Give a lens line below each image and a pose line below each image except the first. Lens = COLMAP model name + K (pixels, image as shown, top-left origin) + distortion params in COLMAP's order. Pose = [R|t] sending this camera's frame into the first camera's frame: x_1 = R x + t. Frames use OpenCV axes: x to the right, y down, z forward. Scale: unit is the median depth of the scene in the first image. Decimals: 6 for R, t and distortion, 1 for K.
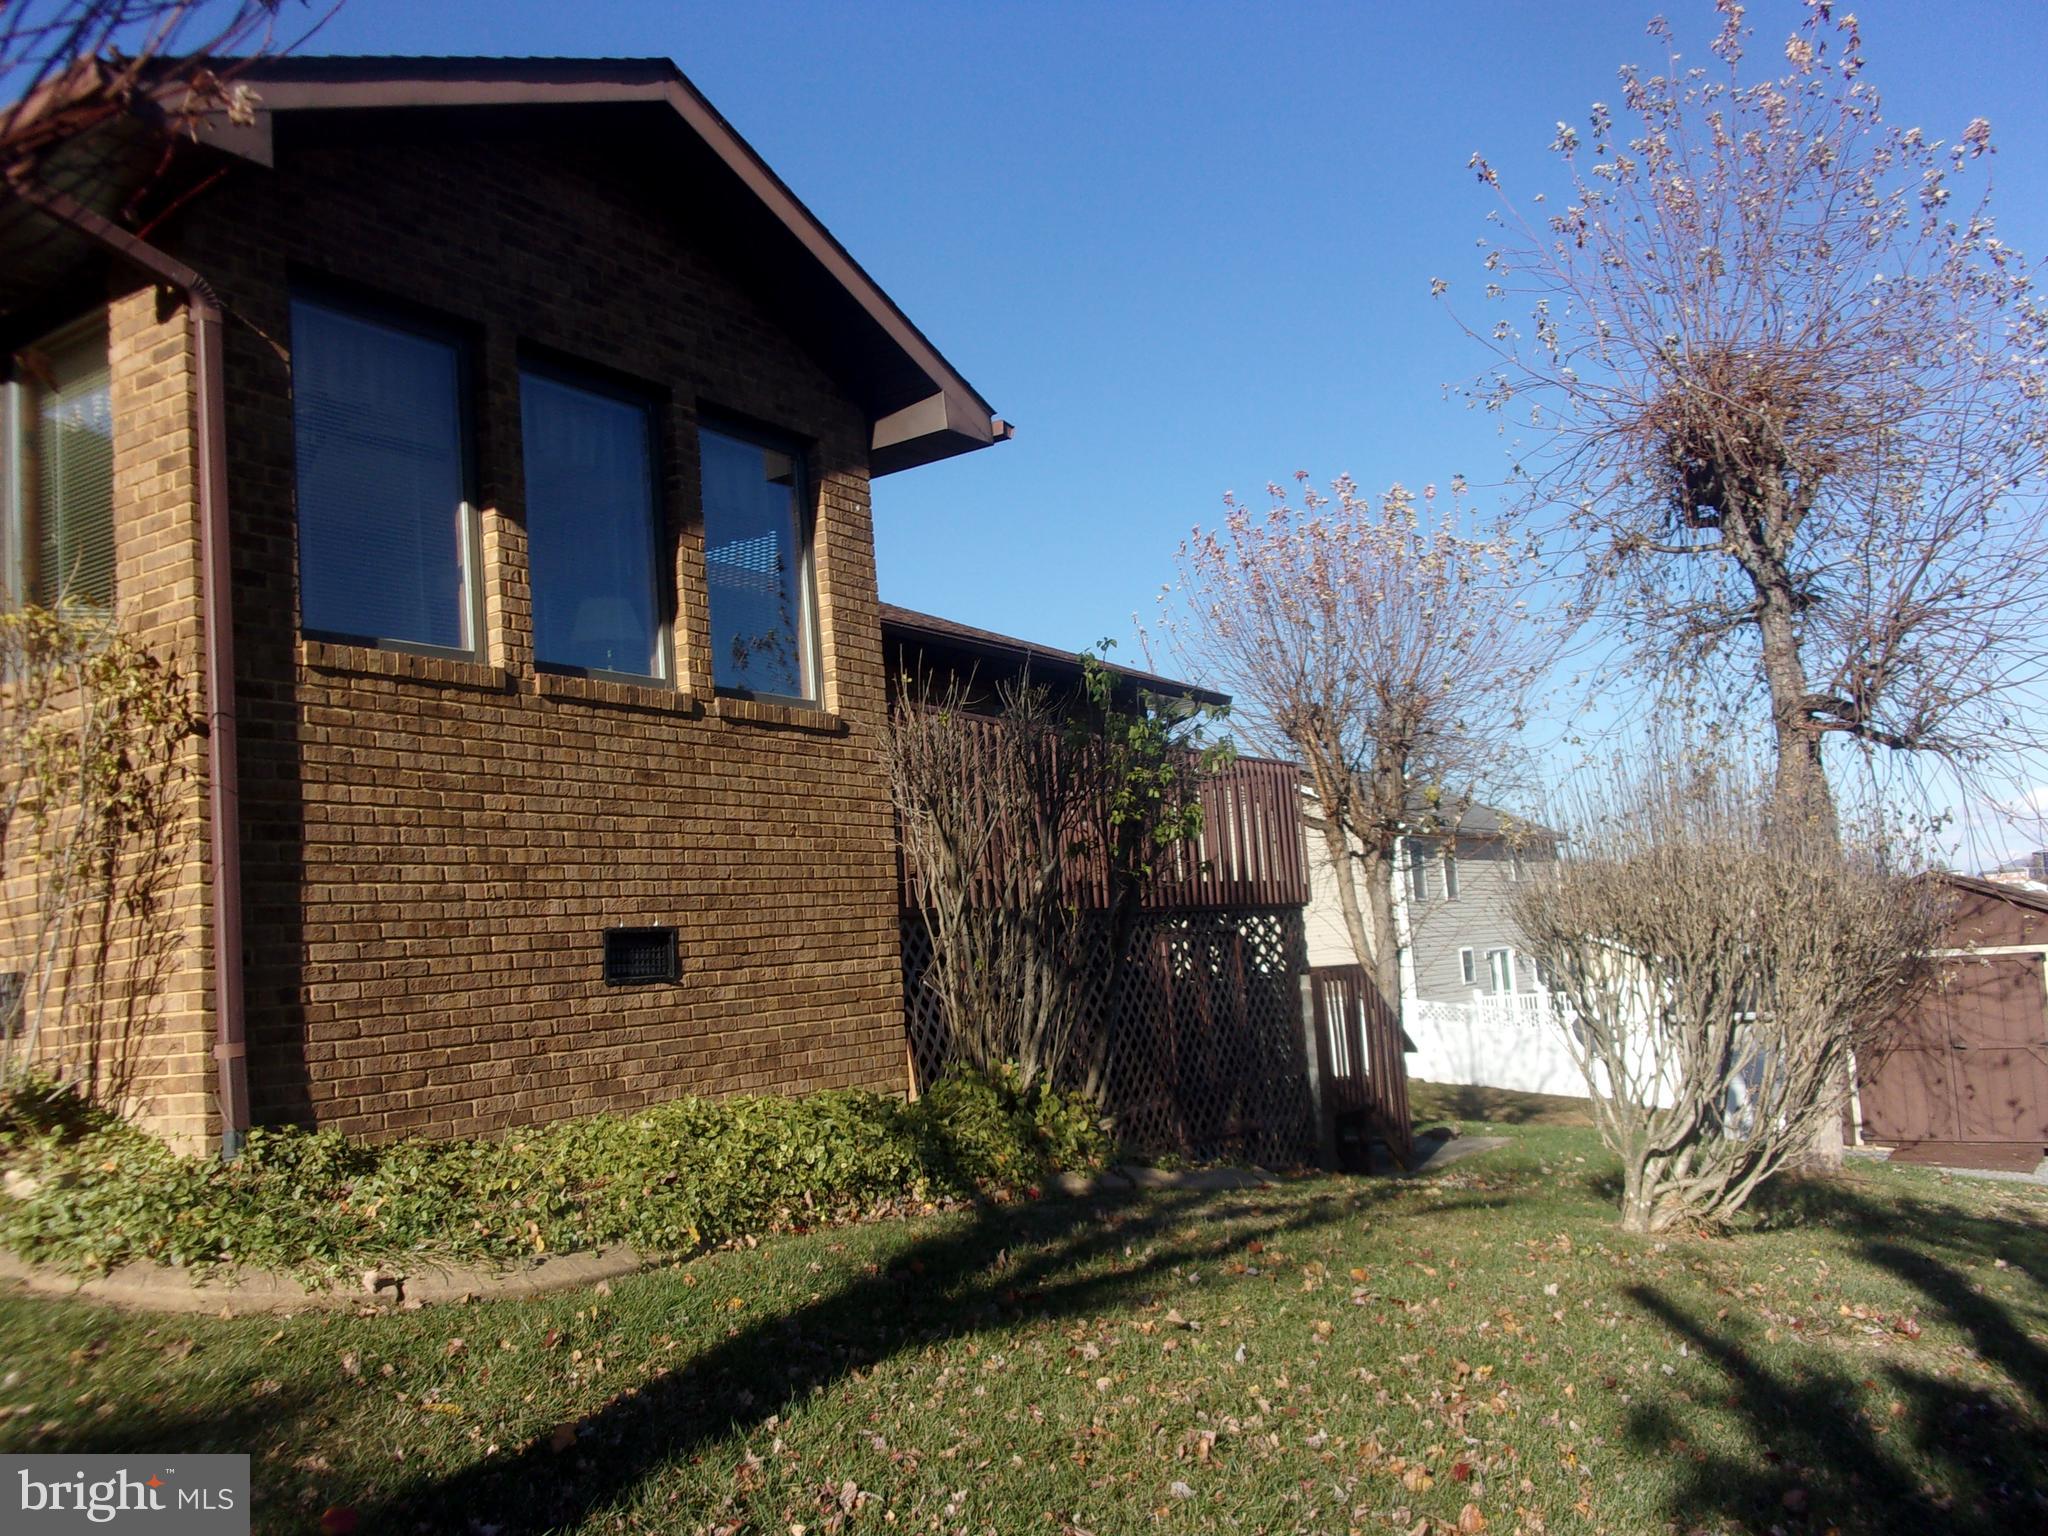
lens RADIAL K [[1679.3, 0, 1012.9], [0, 1679.3, 768.4], [0, 0, 1]] dist [0.014197, -0.055372]
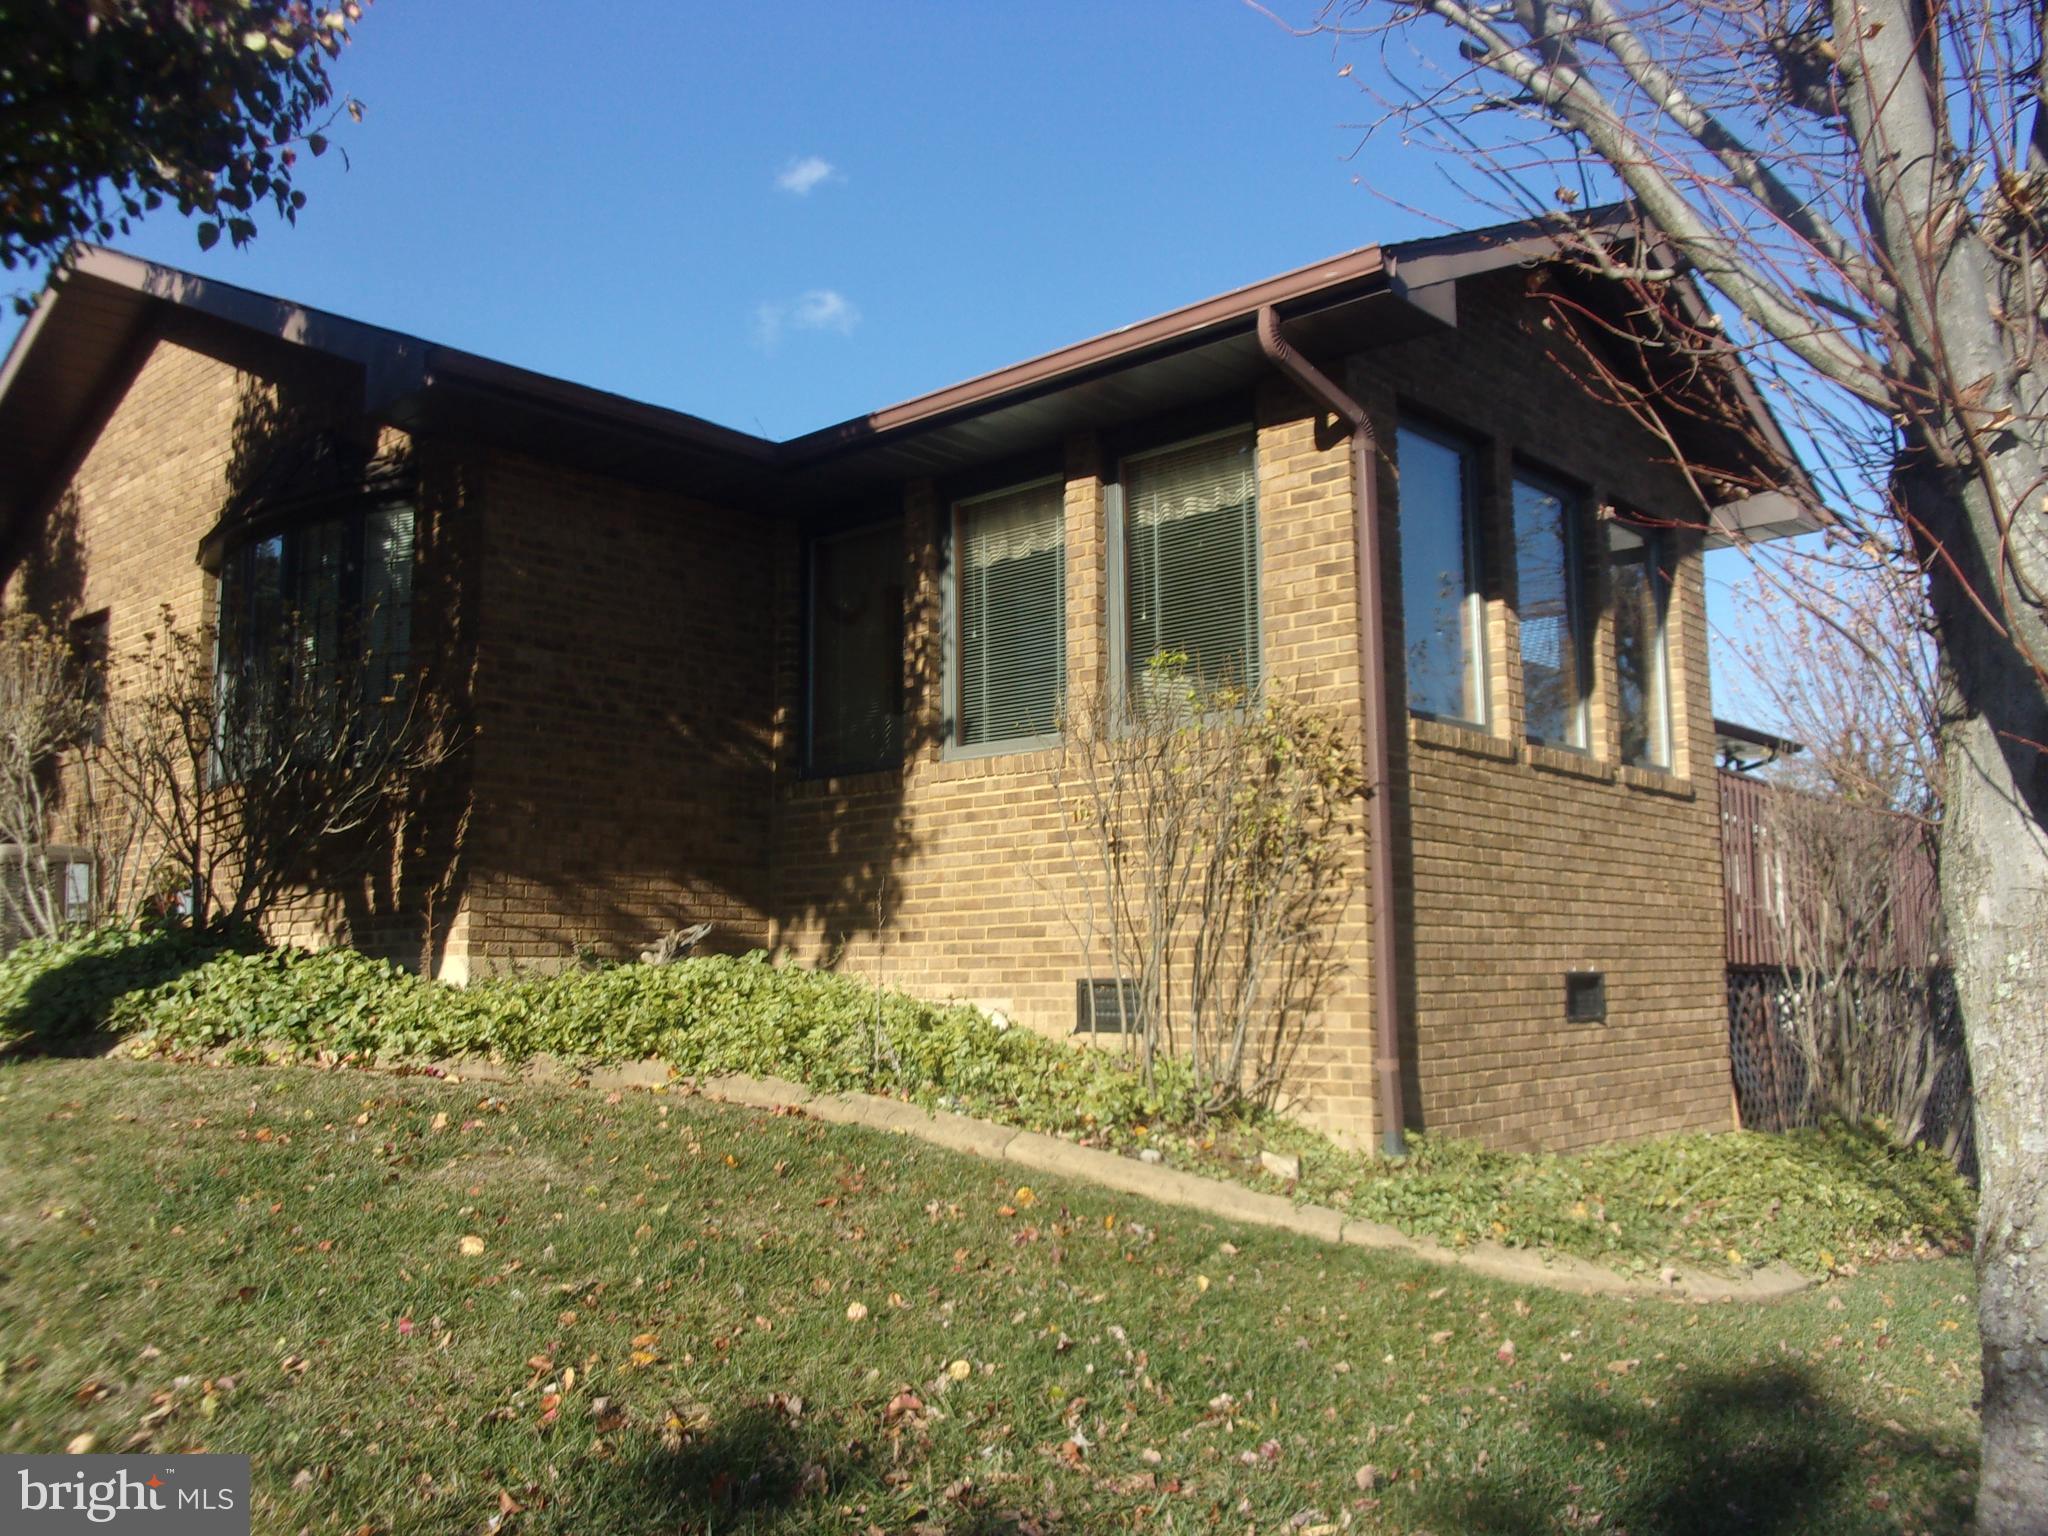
lens RADIAL K [[1679.3, 0, 1029.3], [0, 1679.3, 764.6], [0, 0, 1]] dist [0.014197, -0.055372]
pose [[0.981698, 0.054753, -0.182403, -0.486882], [-0.055179, 0.998473, 0.002737, -0.033349], [0.182275, 0.007378, 0.983220, -0.218780]]
